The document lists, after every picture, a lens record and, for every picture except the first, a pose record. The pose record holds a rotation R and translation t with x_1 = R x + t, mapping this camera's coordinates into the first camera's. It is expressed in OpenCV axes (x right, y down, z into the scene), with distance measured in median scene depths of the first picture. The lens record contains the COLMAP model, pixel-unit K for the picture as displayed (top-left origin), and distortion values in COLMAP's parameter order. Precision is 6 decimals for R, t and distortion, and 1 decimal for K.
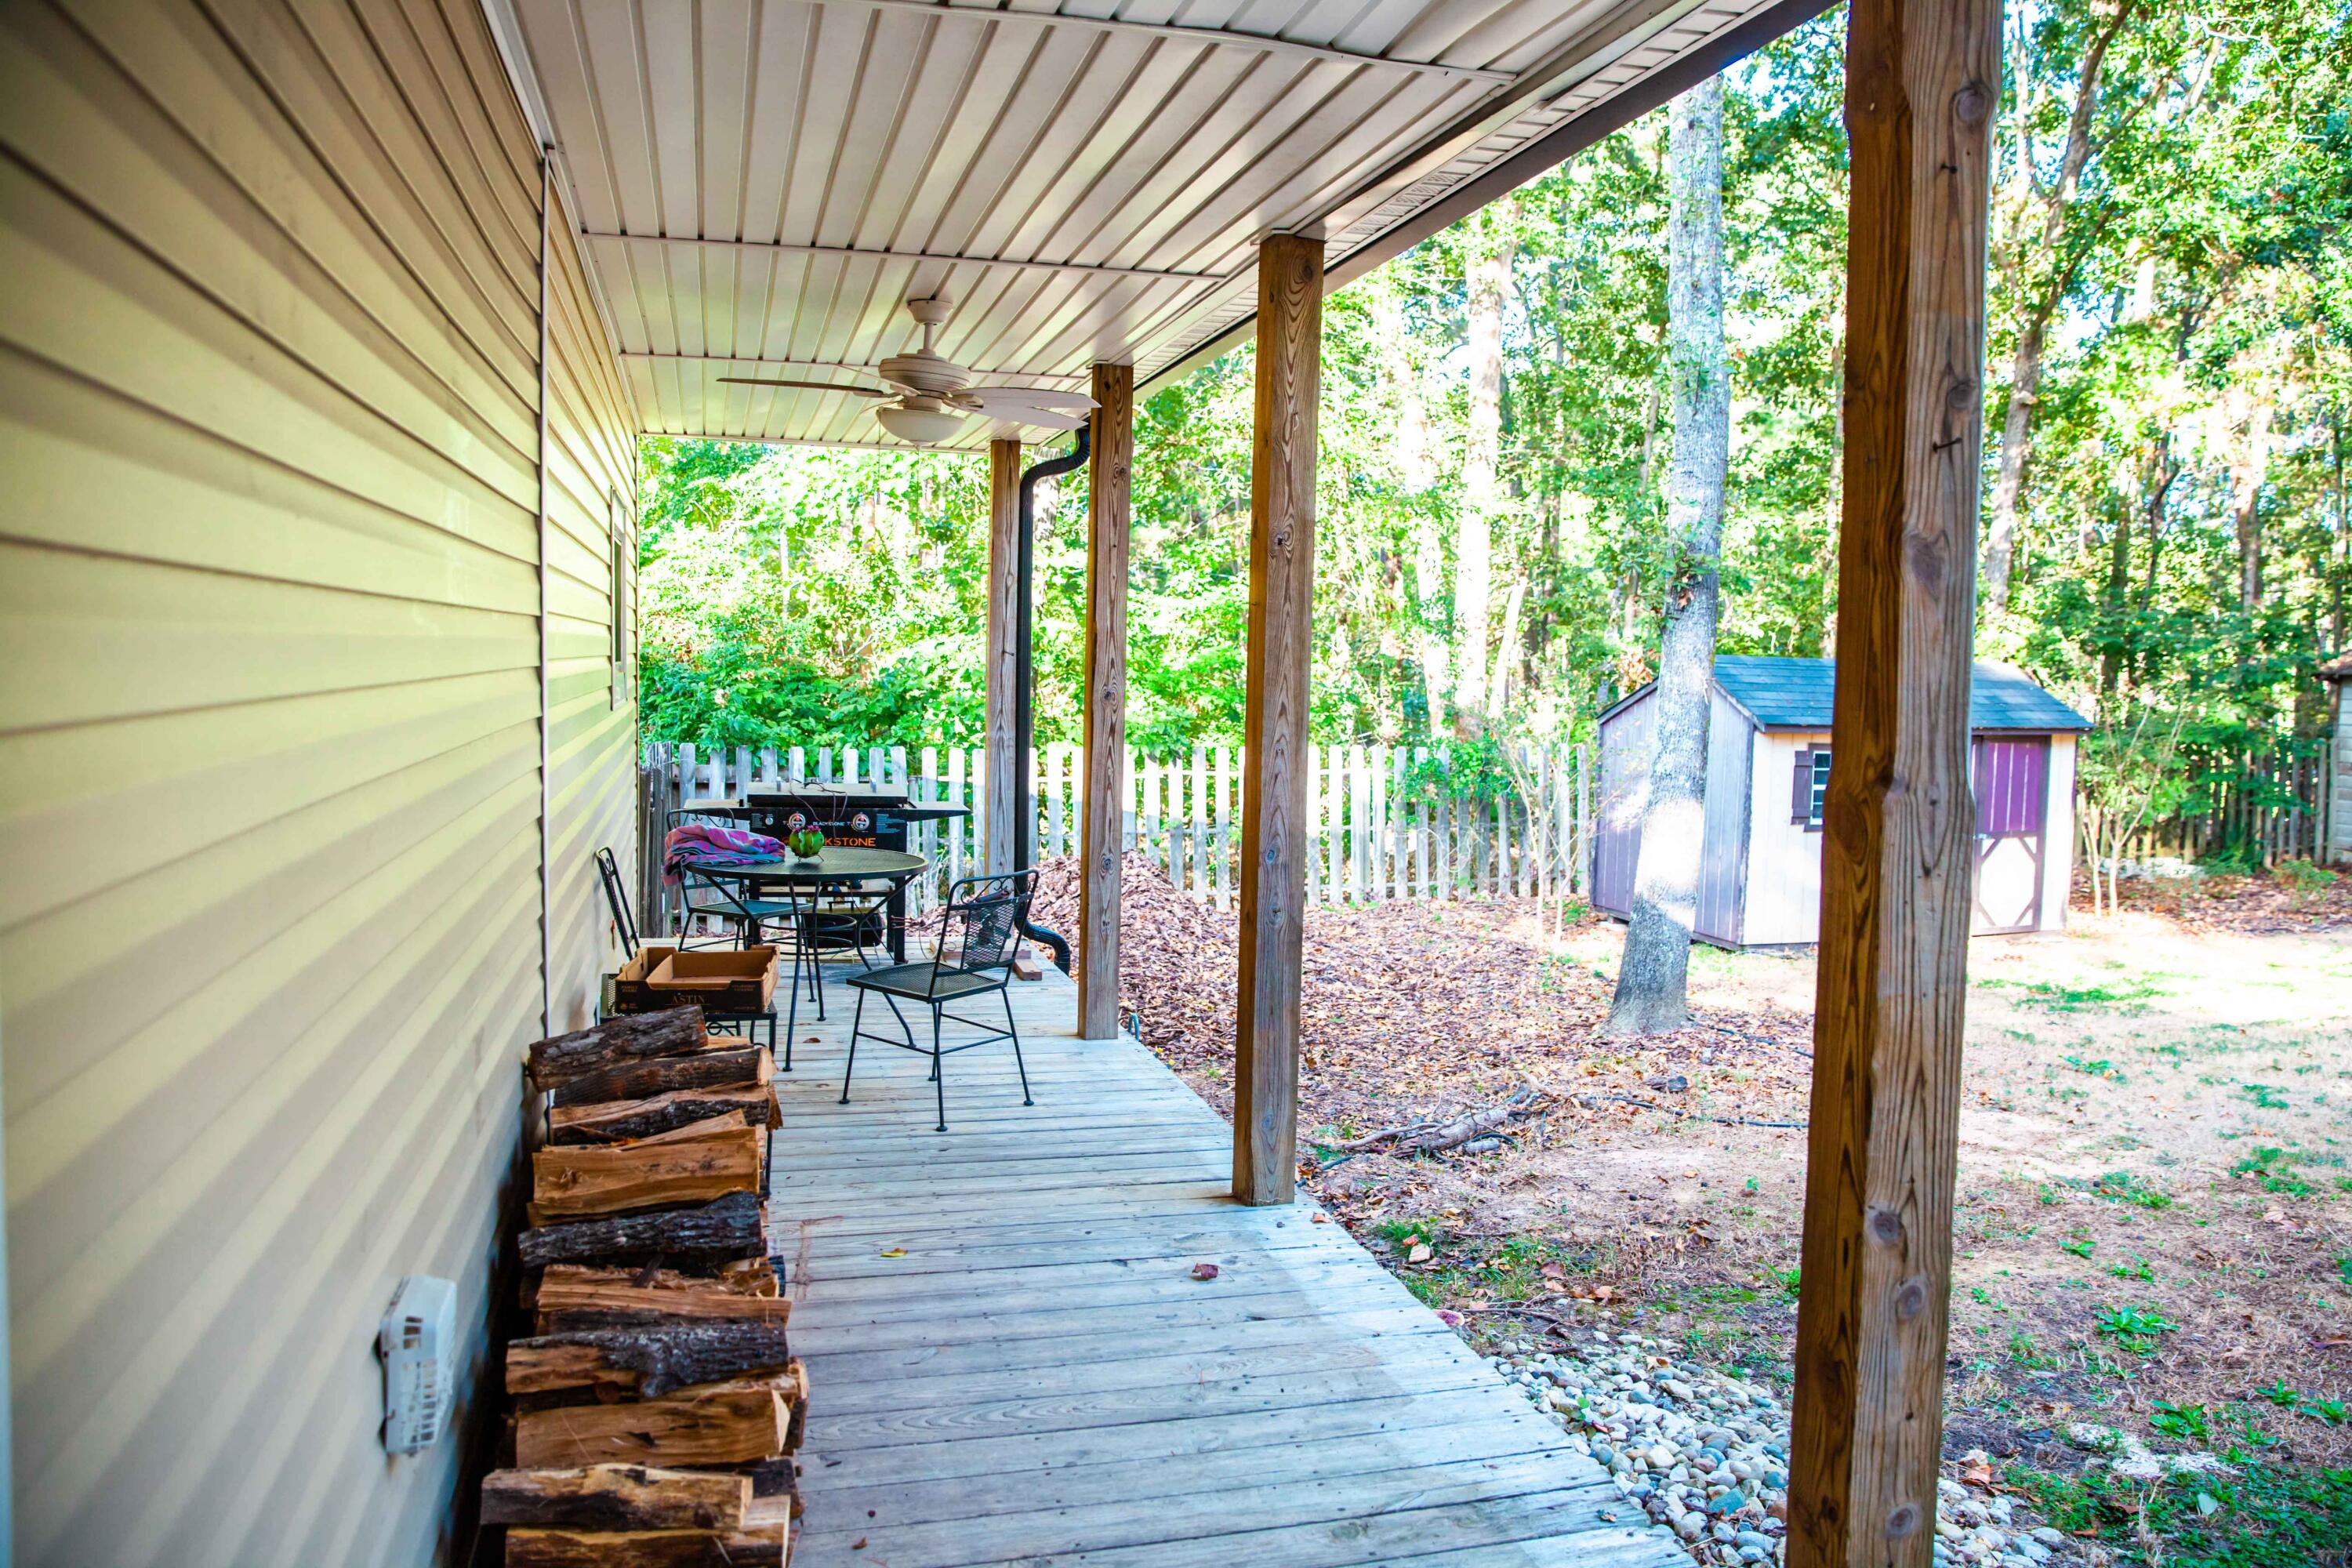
lens RADIAL K [[1625.0, 0, 1172.1], [0, 1625.0, 779.3], [0, 0, 1]] dist [-0.050584, 0.005350]
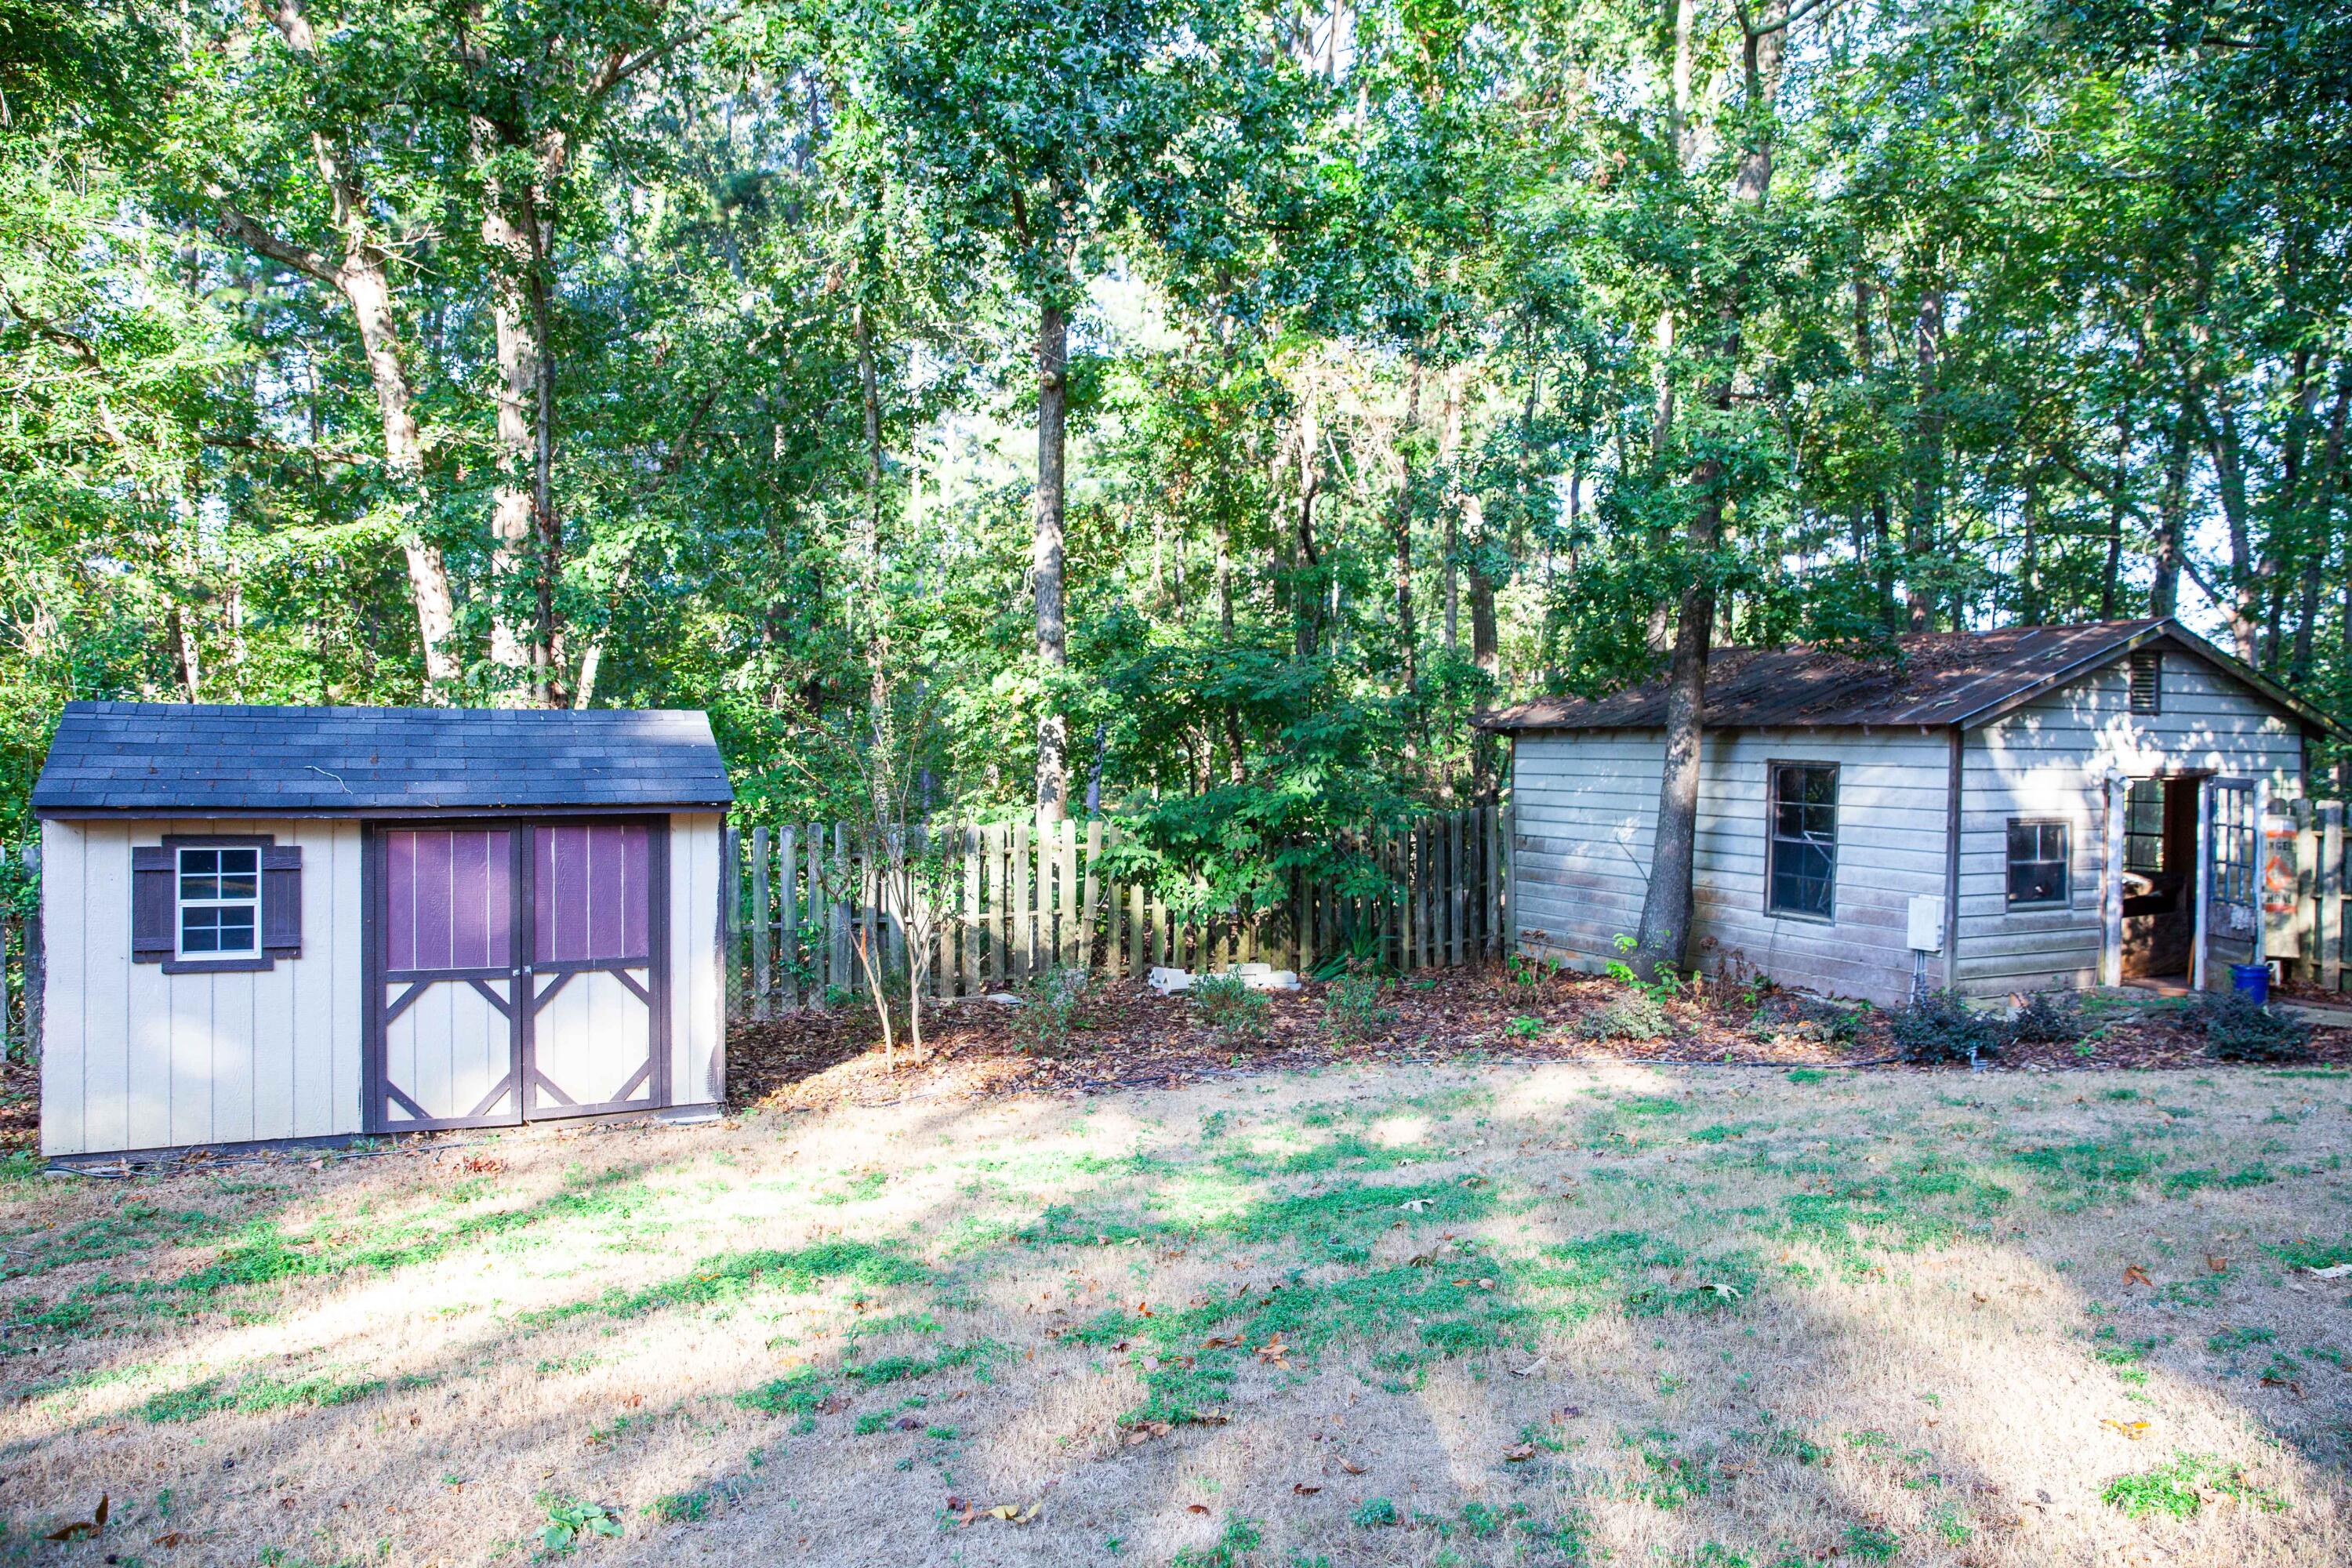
lens RADIAL K [[1625.0, 0, 1172.1], [0, 1625.0, 779.3], [0, 0, 1]] dist [-0.050584, 0.005350]
pose [[0.989138, -0.015915, 0.146128, 0.656275], [0.023135, 0.998587, -0.047841, -0.005177], [-0.145160, 0.050702, 0.988108, 0.296692]]
